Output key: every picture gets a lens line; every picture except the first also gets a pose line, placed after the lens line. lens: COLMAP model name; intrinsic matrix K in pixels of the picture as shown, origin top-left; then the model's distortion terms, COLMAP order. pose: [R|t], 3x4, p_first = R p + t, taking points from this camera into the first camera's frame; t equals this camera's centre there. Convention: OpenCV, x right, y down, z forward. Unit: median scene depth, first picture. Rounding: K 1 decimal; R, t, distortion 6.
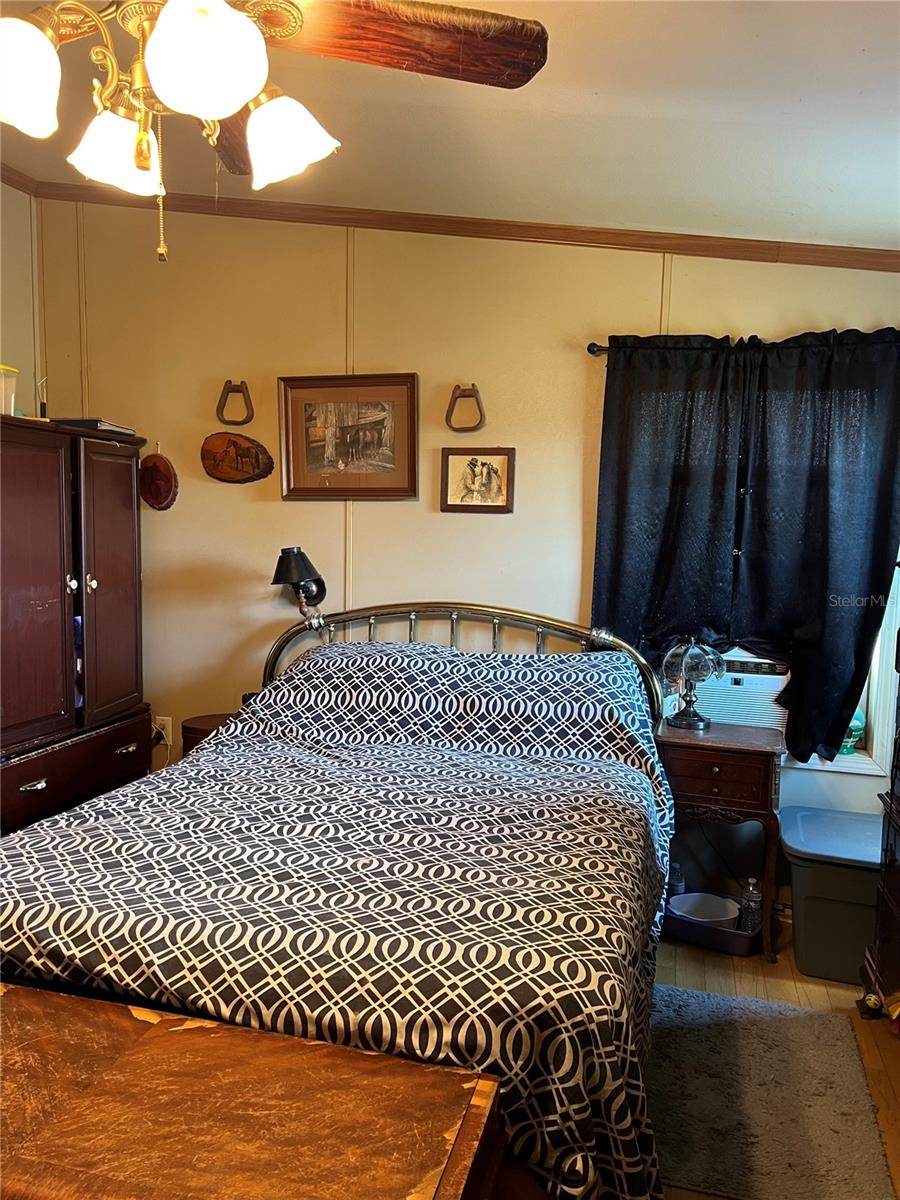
lens RADIAL K [[906.9, 0, 448.1], [0, 906.9, 606.2], [0, 0, 1]] dist [0.070583, -0.060995]
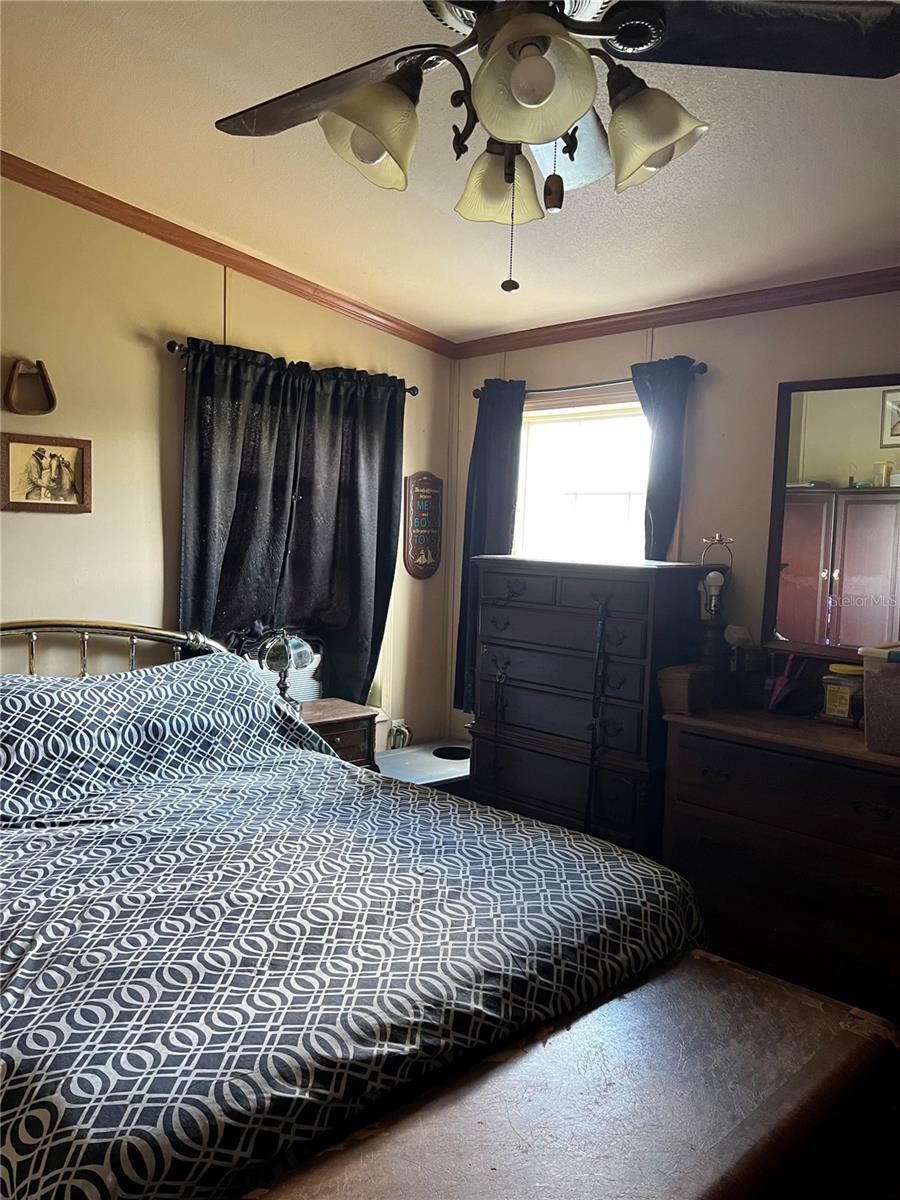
lens RADIAL K [[906.9, 0, 450.1], [0, 906.9, 592.9], [0, 0, 1]] dist [0.070583, -0.060995]
pose [[0.496371, -0.070236, 0.865265, -0.546688], [0.070873, 0.996673, 0.040245, -0.038197], [-0.865213, 0.041348, 0.499697, 0.263789]]
